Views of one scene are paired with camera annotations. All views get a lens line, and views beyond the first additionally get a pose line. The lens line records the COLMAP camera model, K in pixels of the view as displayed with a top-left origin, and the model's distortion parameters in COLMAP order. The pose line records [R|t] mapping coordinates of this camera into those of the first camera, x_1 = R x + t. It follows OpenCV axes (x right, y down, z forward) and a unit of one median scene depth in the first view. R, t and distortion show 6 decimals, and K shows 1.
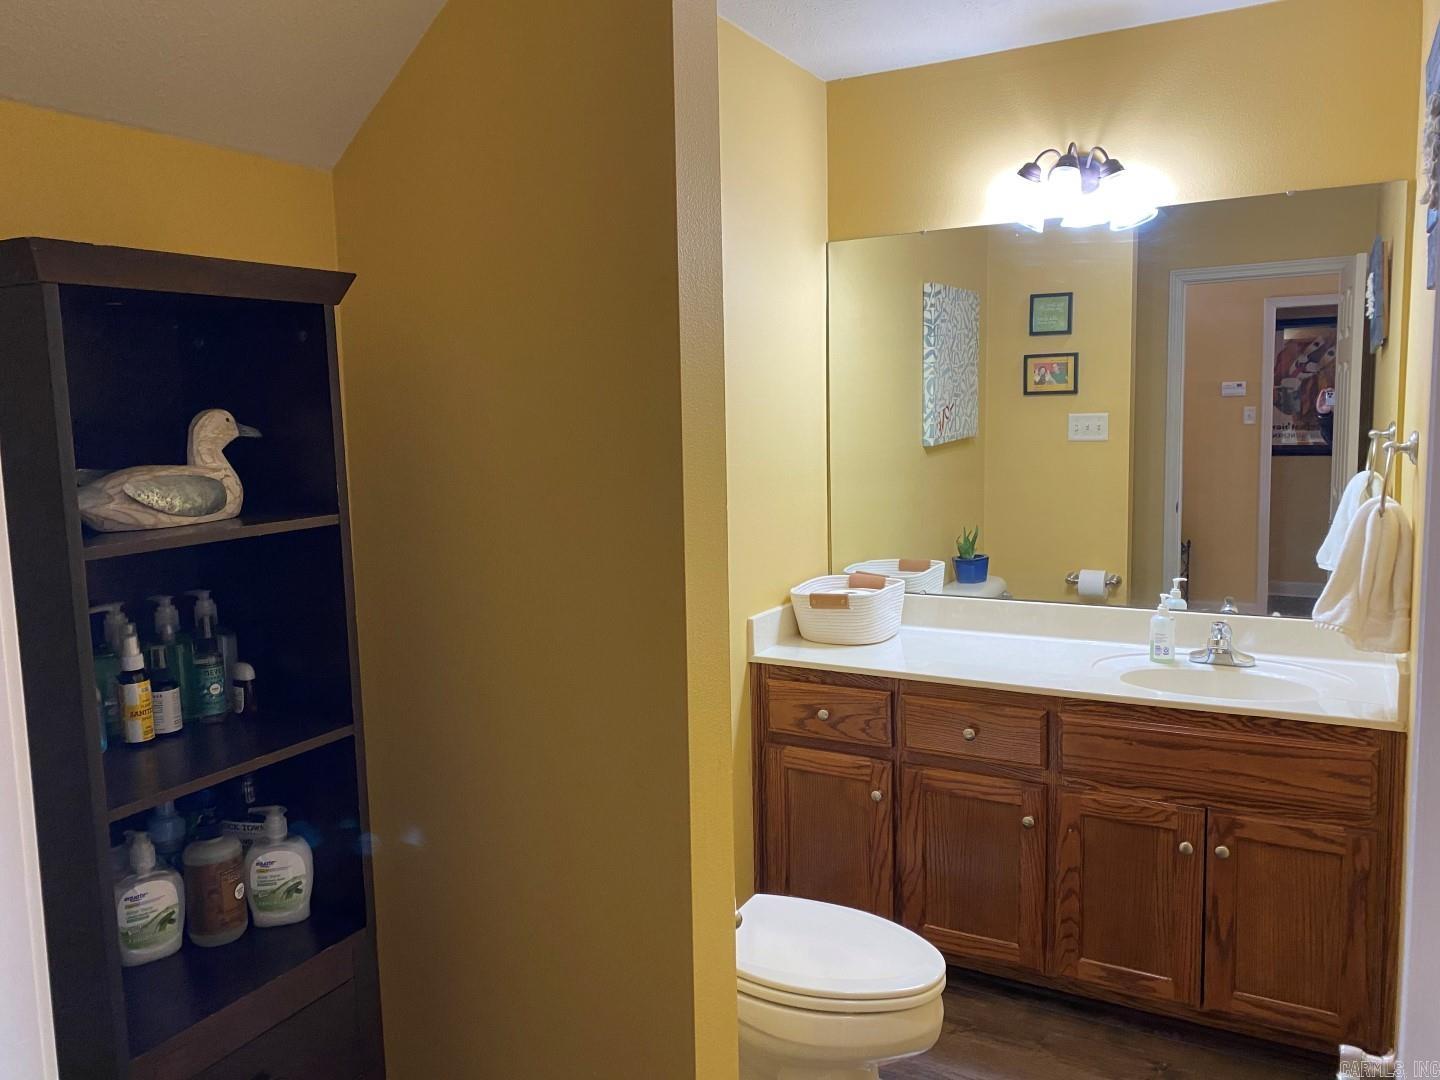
lens RADIAL K [[1080.9, 0, 719.3], [0, 1080.9, 539.5], [0, 0, 1]] dist [0.040058, -0.043482]
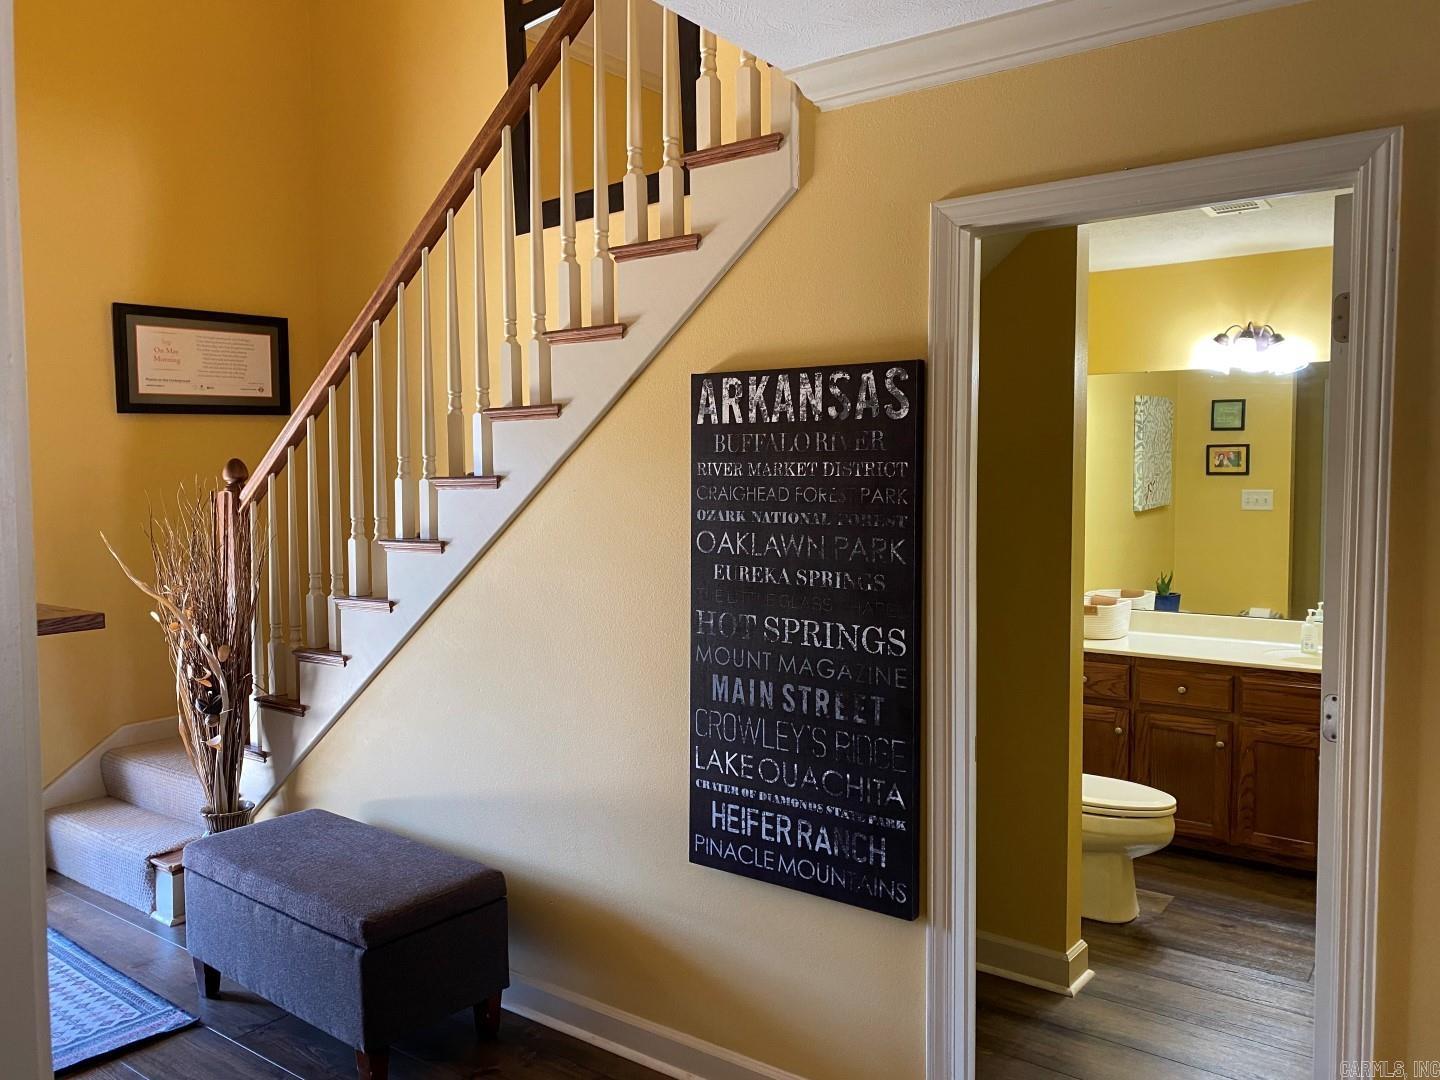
lens RADIAL K [[1080.9, 0, 750.7], [0, 1080.9, 534.7], [0, 0, 1]] dist [0.040058, -0.043482]
pose [[0.994344, 0.026812, -0.102764, -0.213656], [-0.032783, 0.997844, -0.056861, 0.053673], [0.101018, 0.059908, 0.993079, -0.589832]]
